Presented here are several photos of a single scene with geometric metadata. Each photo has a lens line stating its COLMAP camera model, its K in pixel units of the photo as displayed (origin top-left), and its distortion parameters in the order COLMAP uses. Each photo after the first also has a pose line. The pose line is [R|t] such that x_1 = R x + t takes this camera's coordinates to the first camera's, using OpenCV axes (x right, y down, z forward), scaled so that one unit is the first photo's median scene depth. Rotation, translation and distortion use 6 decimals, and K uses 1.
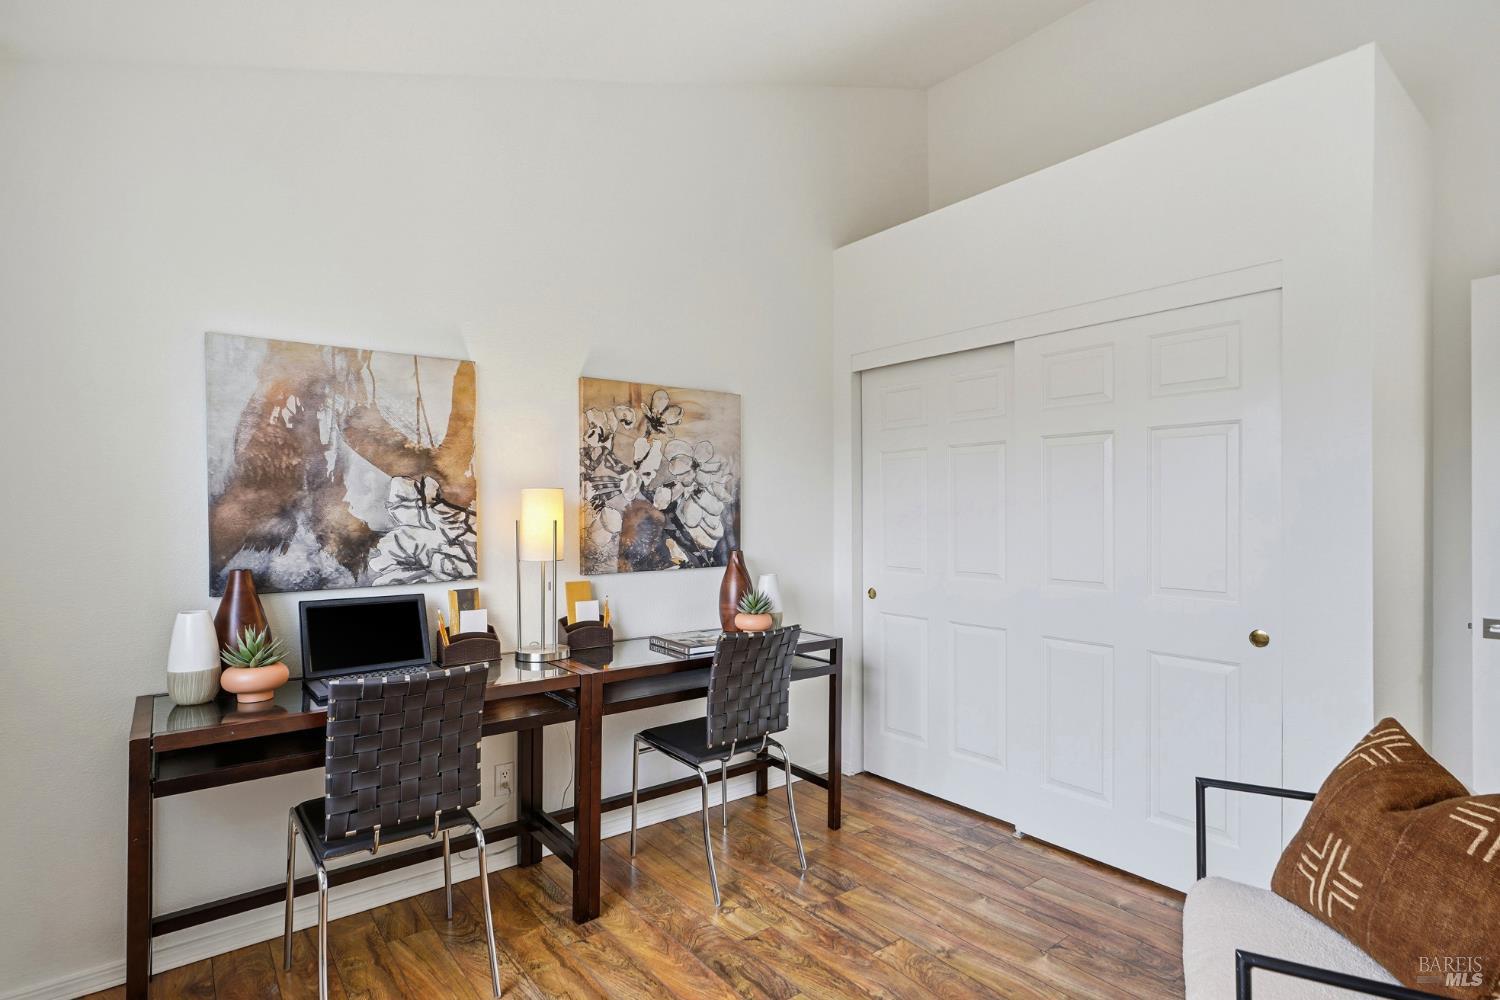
lens RADIAL K [[748.0, 0, 758.1], [0, 748.0, 513.1], [0, 0, 1]] dist [-0.002271, -0.000218]
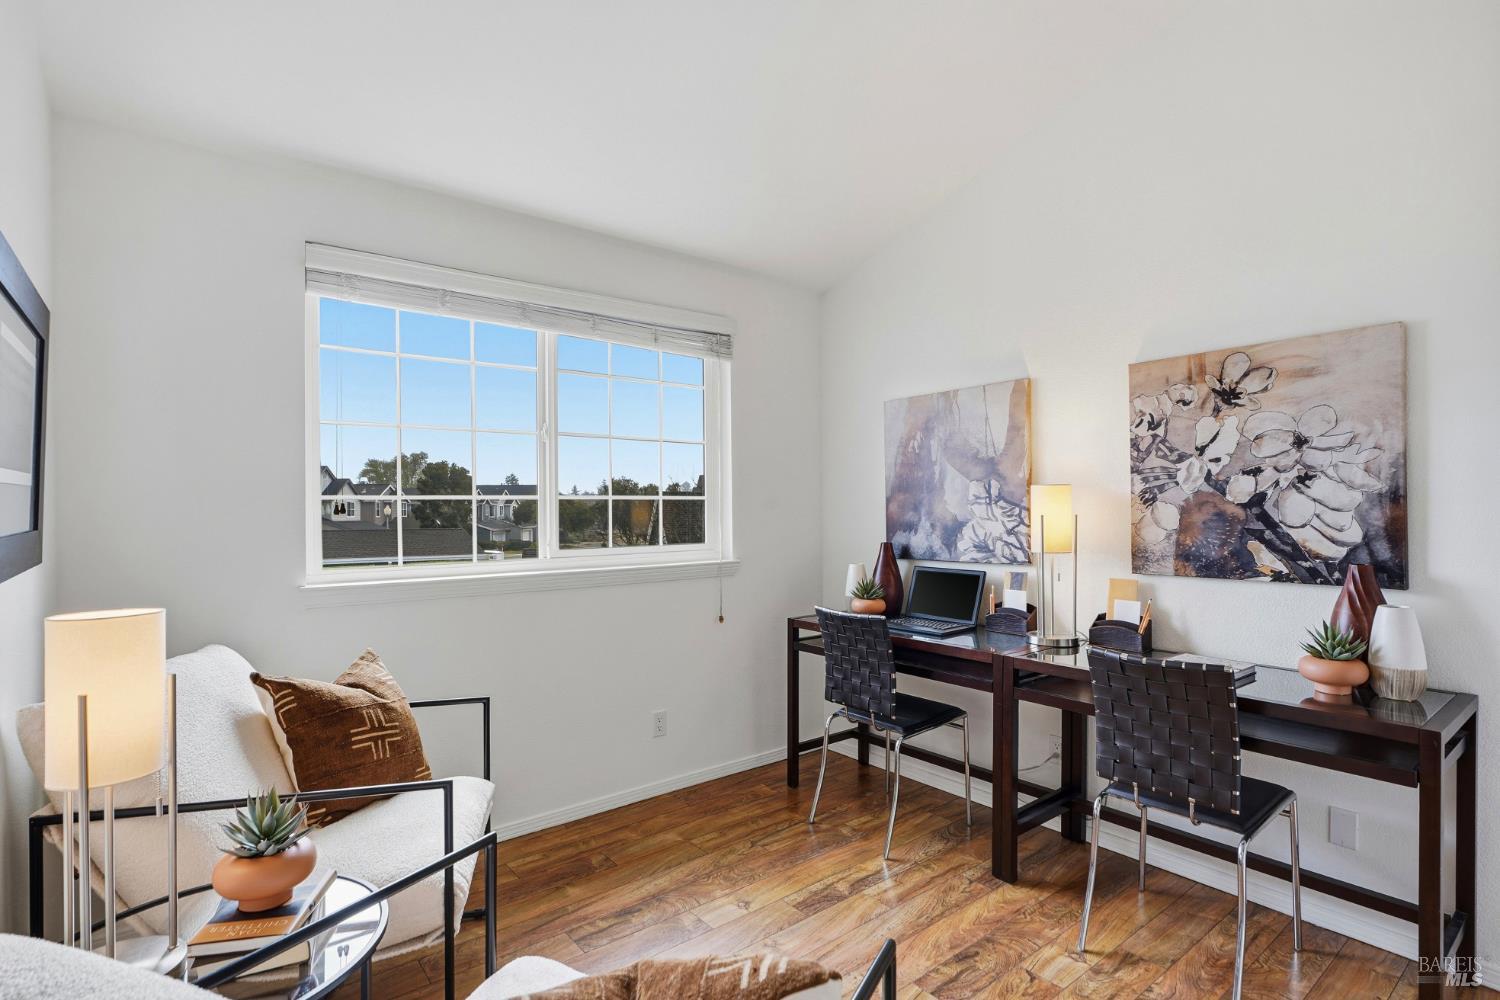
lens RADIAL K [[748.0, 0, 751.1], [0, 748.0, 502.6], [0, 0, 1]] dist [-0.002271, -0.000218]
pose [[-0.003403, -0.001065, -0.999994, 0.722601], [0.010354, 0.999946, -0.001100, -0.010876], [0.999941, -0.010358, -0.003392, 0.527402]]
